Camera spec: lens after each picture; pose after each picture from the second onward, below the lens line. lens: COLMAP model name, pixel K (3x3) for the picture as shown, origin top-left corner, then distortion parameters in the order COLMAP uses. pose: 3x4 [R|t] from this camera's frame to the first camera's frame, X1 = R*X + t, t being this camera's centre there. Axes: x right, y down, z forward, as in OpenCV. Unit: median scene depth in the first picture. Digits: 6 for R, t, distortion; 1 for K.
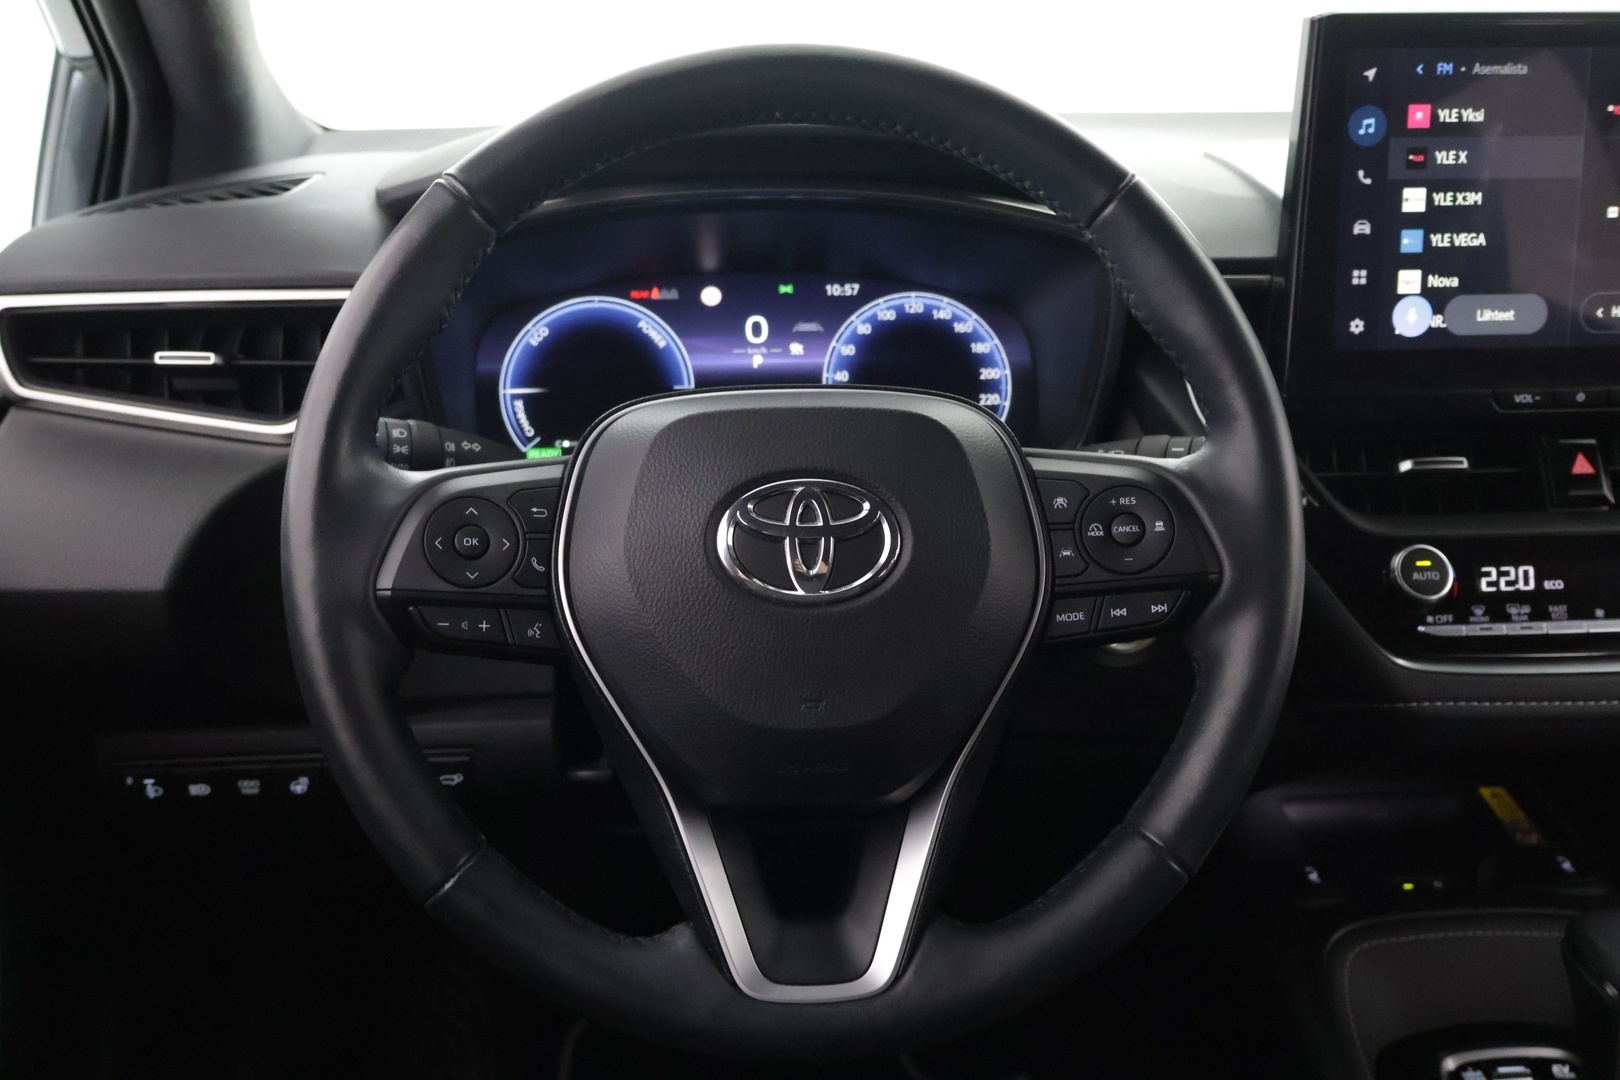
lens RADIAL K [[1639.5, 0, 804.0], [0, 1639.5, 545.1], [0, 0, 1]] dist [0.013665, 0.000000]
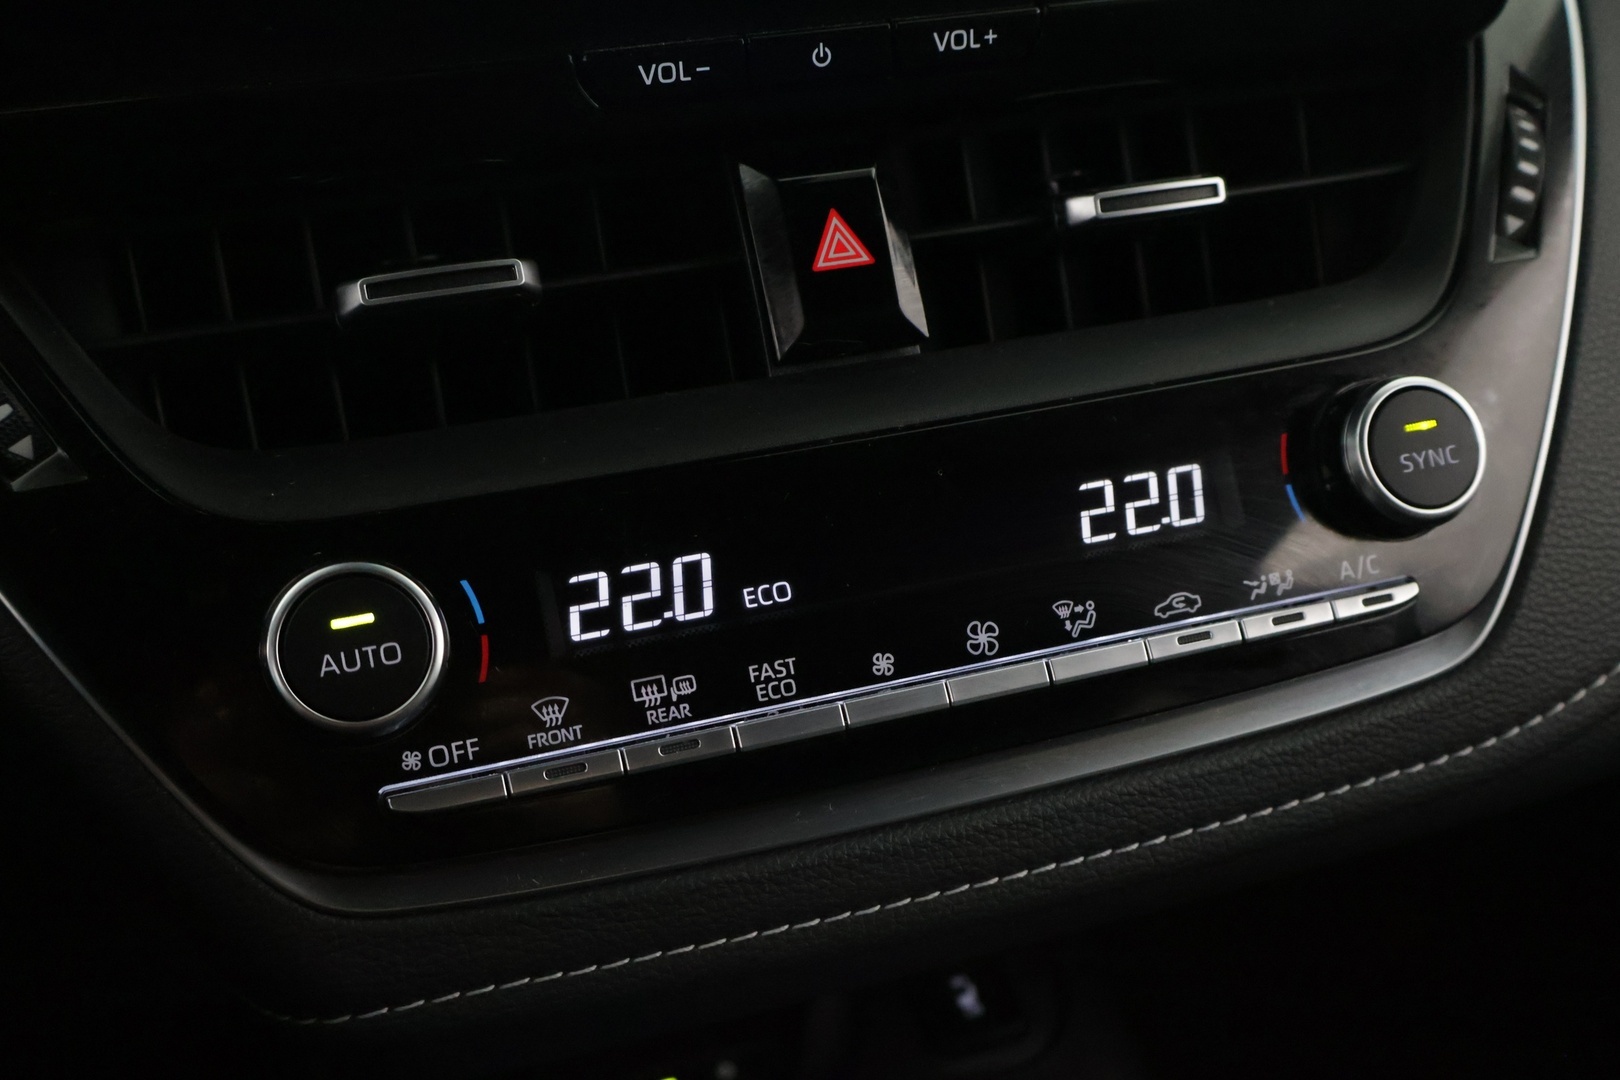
lens RADIAL K [[1828.6, 0, 814.3], [0, 1828.6, 536.7], [0, 0, 1]] dist [0.015282, 0.000000]
pose [[0.970966, -0.129258, 0.201288, 0.389665], [0.083575, 0.971721, 0.220849, -0.079118], [-0.224142, -0.197615, 0.954311, 0.615365]]
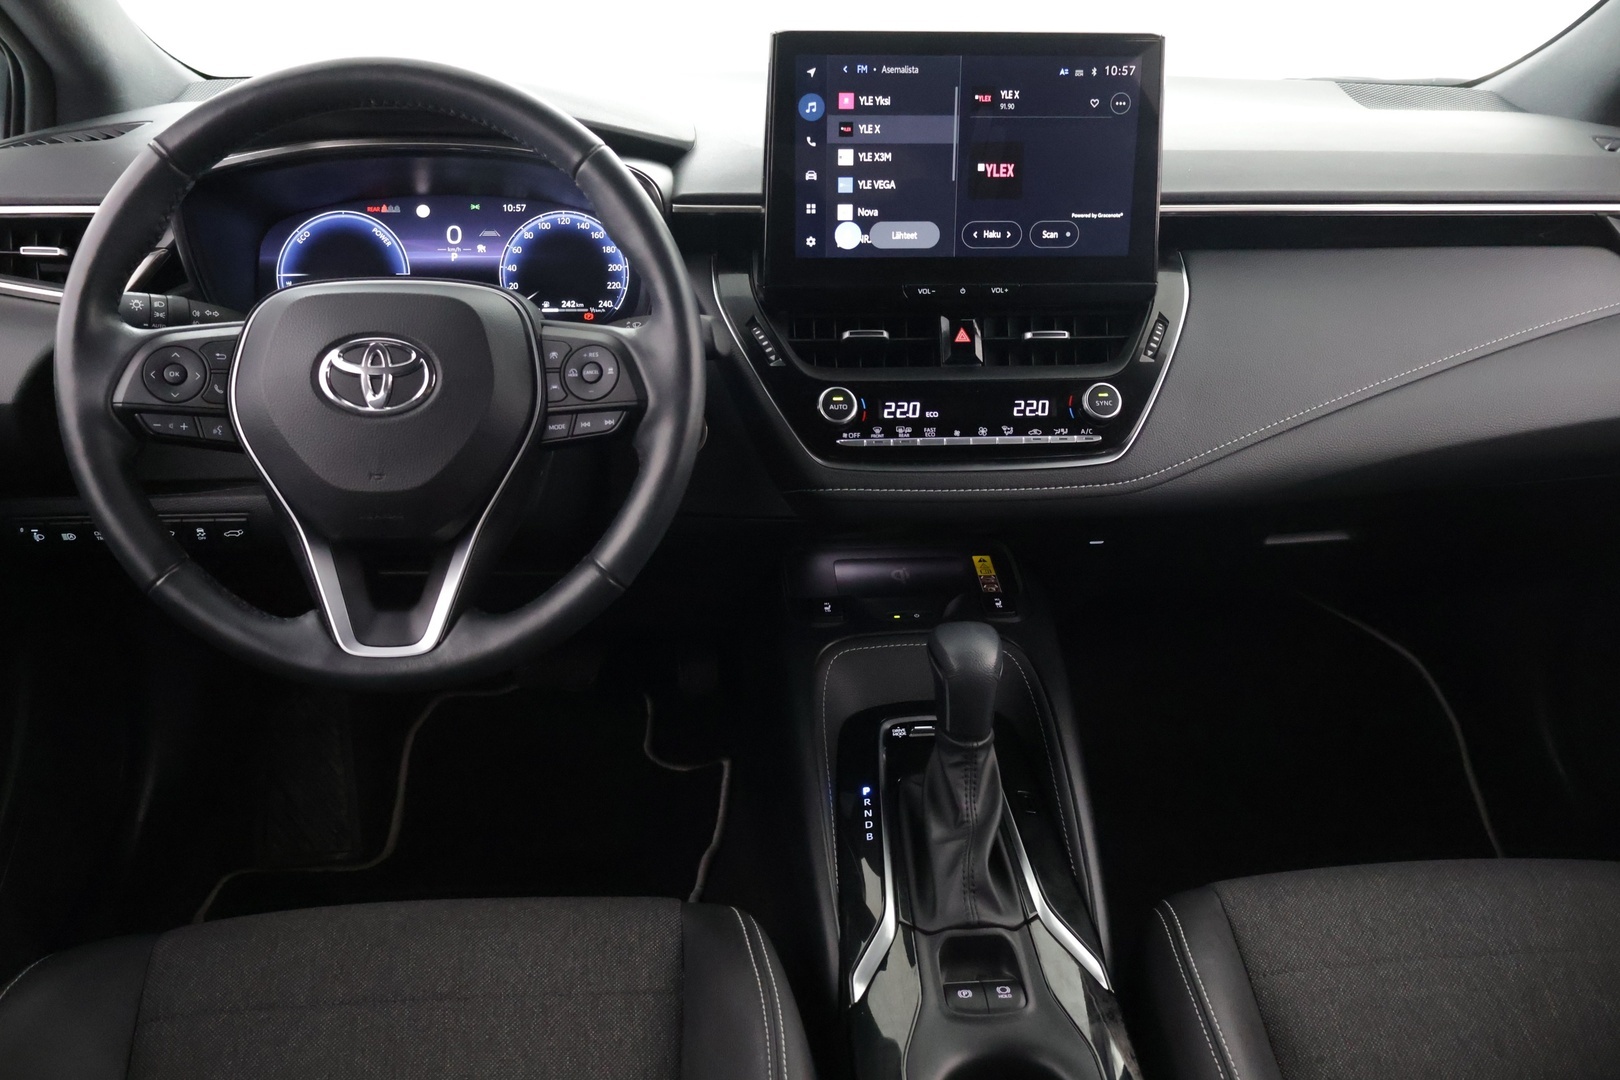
lens RADIAL K [[1358.4, 0, 814.2], [0, 1358.4, 532.2], [0, 0, 1]] dist [0.003677, 0.012808]
pose [[0.999895, 0.014462, -0.001088, 0.352636], [-0.014278, 0.994782, 0.101020, 0.007068], [0.002543, -0.100994, 0.994884, -0.280259]]
